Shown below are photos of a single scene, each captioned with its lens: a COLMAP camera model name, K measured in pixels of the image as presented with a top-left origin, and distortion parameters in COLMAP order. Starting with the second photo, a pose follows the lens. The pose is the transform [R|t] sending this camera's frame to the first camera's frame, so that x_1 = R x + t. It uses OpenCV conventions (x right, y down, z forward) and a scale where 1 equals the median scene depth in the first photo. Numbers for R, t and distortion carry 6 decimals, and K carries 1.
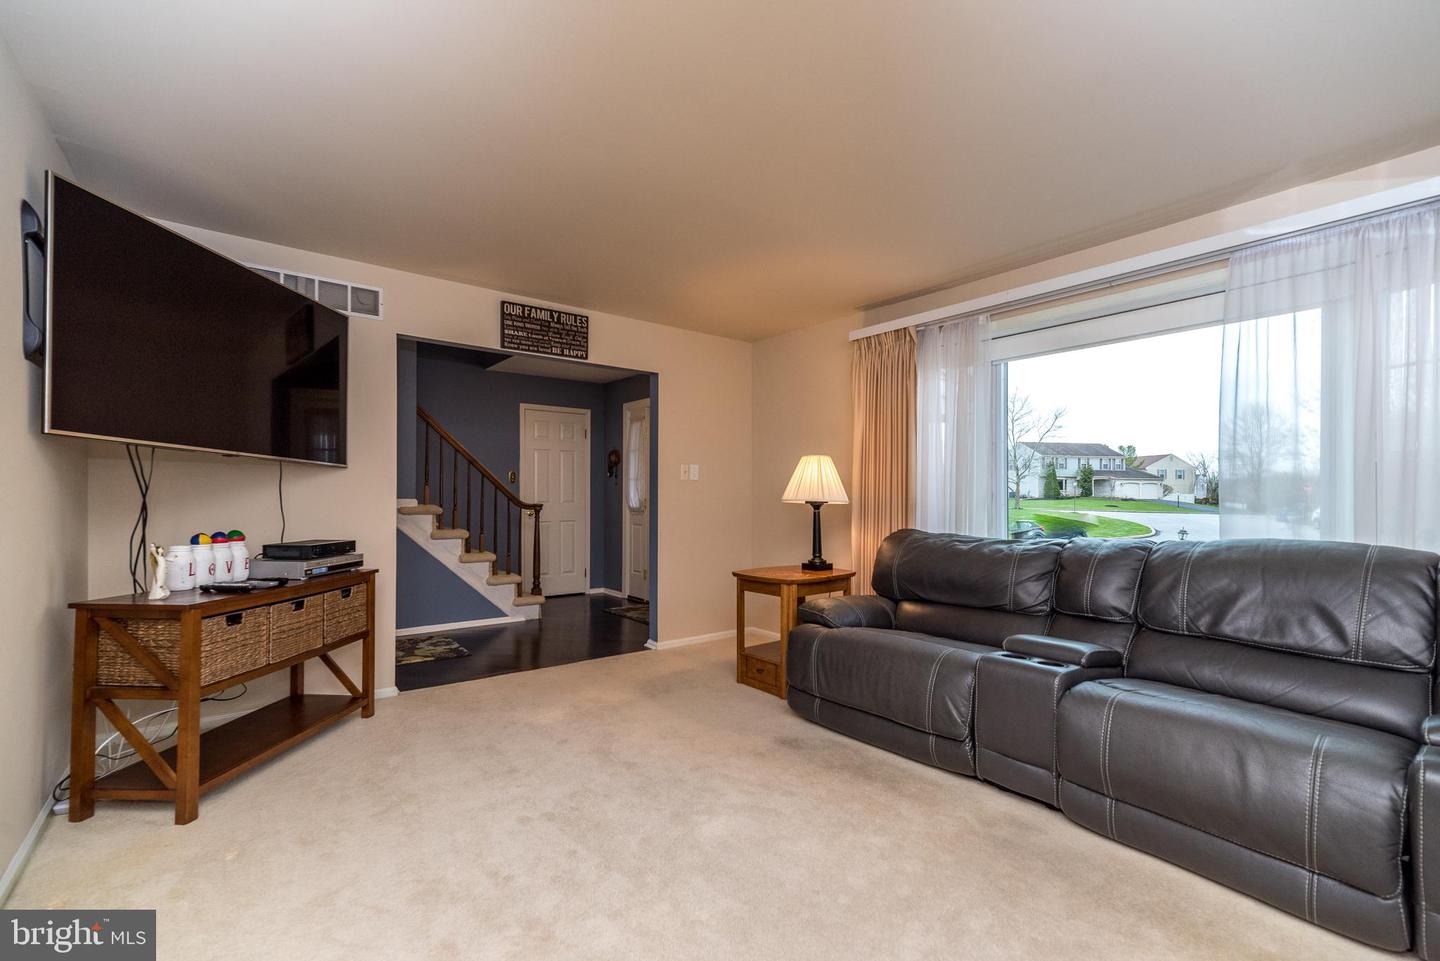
lens RADIAL K [[642.0, 0, 718.2], [0, 642.0, 493.9], [0, 0, 1]] dist [0.008096, 0.001113]
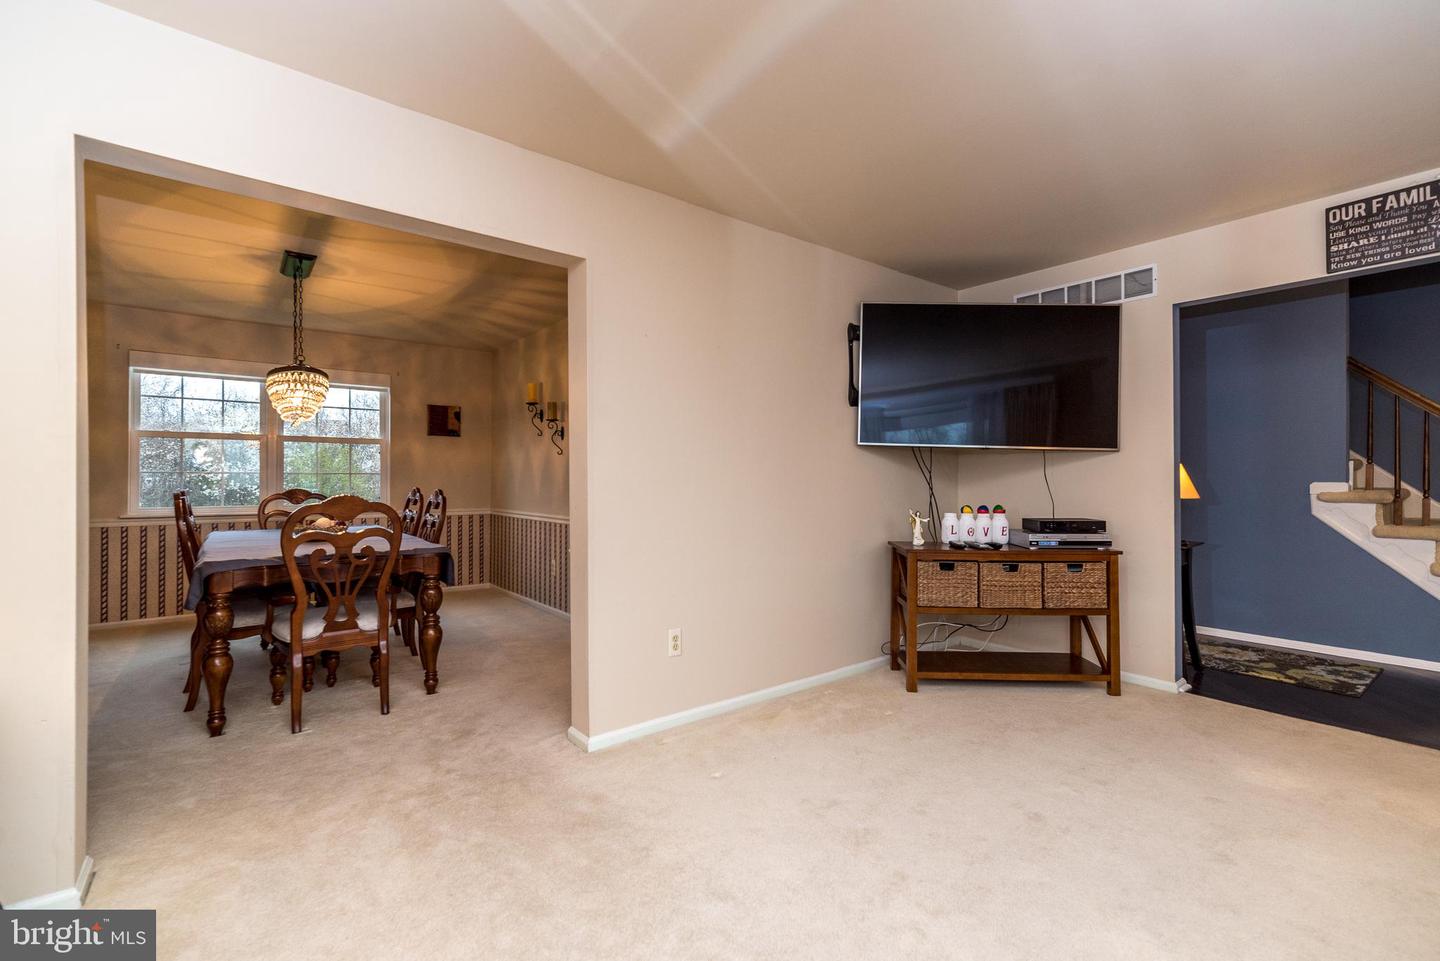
lens RADIAL K [[642.0, 0, 718.2], [0, 642.0, 476.6], [0, 0, 1]] dist [0.008096, 0.001113]
pose [[-0.014531, -0.011257, -0.999831, 0.513310], [0.003387, 0.999930, -0.011307, 0.010389], [0.999889, -0.003550, -0.014492, 0.410436]]
